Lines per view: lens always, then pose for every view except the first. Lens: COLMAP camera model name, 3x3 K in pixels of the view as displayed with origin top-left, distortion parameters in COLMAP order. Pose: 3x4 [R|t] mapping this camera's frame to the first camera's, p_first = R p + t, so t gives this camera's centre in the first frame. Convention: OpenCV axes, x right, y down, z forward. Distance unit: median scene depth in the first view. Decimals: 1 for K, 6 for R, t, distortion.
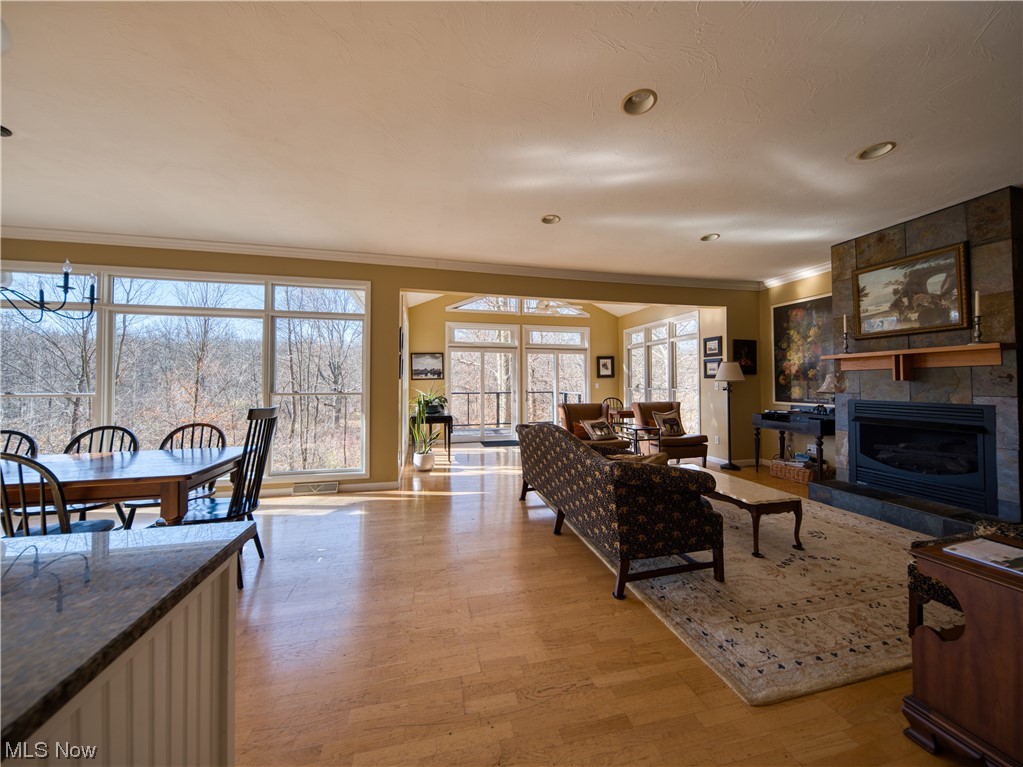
lens RADIAL K [[365.8, 0, 513.1], [0, 365.8, 375.4], [0, 0, 1]] dist [0.006621, -0.003701]
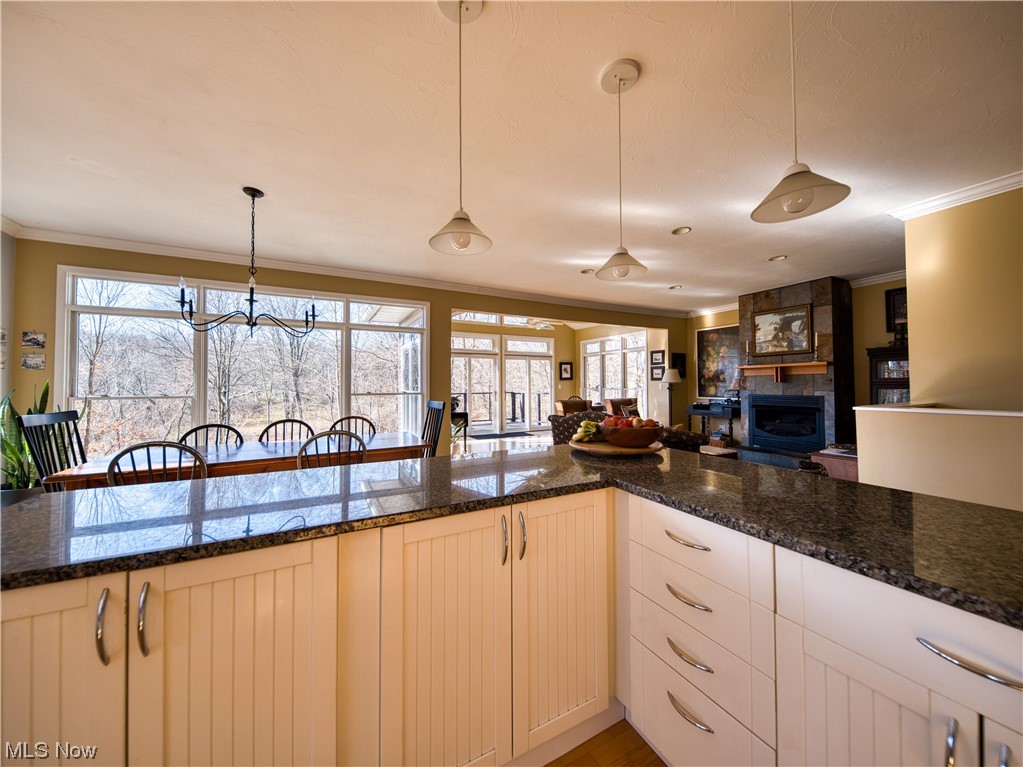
lens RADIAL K [[365.8, 0, 512.7], [0, 365.8, 377.2], [0, 0, 1]] dist [0.006621, -0.003701]
pose [[0.969810, 0.001735, 0.243857, -0.449101], [-0.001824, 0.999998, 0.000137, -0.005908], [-0.243856, -0.000578, 0.969811, -0.279096]]
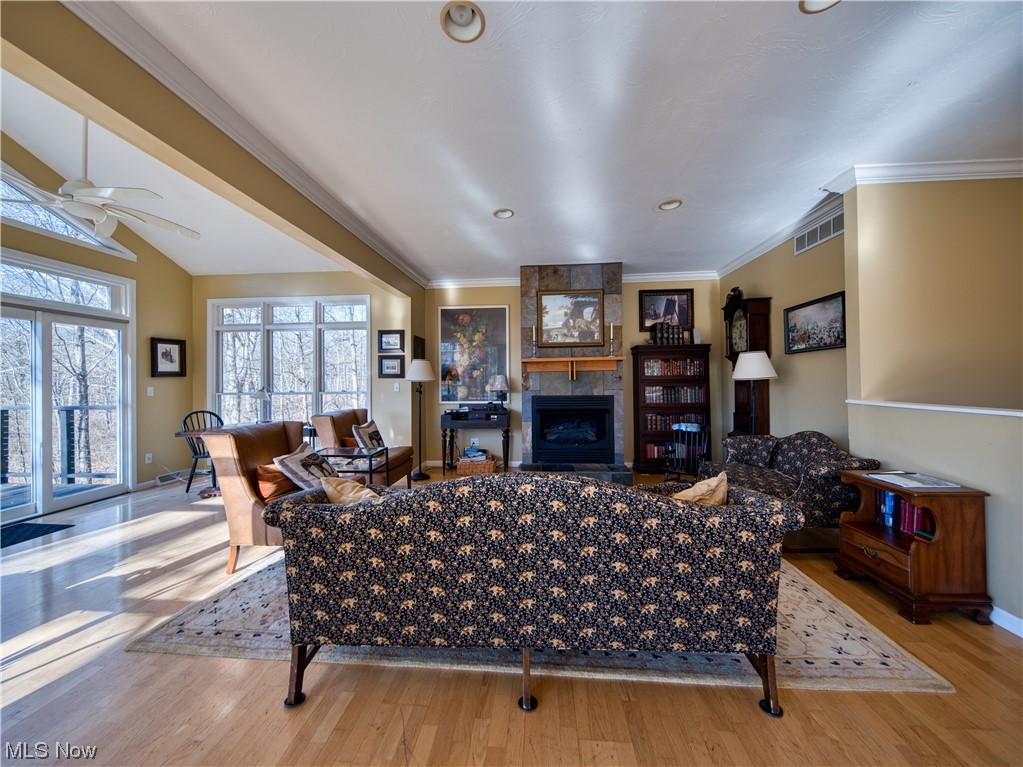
lens RADIAL K [[365.8, 0, 511.3], [0, 365.8, 377.9], [0, 0, 1]] dist [0.006621, -0.003701]
pose [[0.307040, 0.008160, 0.951662, -0.256733], [-0.009421, 0.999940, -0.005535, 0.013633], [-0.951650, -0.007266, 0.307098, 0.675761]]
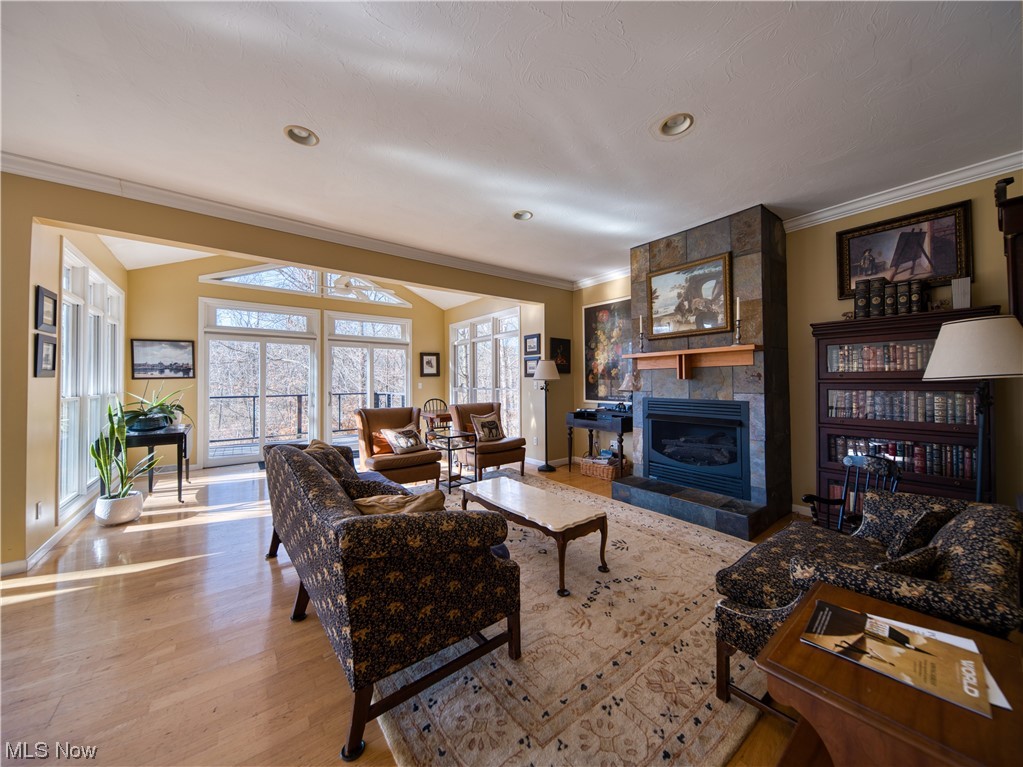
lens RADIAL K [[365.8, 0, 514.1], [0, 365.8, 375.8], [0, 0, 1]] dist [0.006621, -0.003701]
pose [[0.912255, 0.003008, 0.409612, 0.152661], [-0.004197, 0.999989, 0.002005, 0.003818], [-0.409601, -0.003548, 0.912258, 0.199944]]
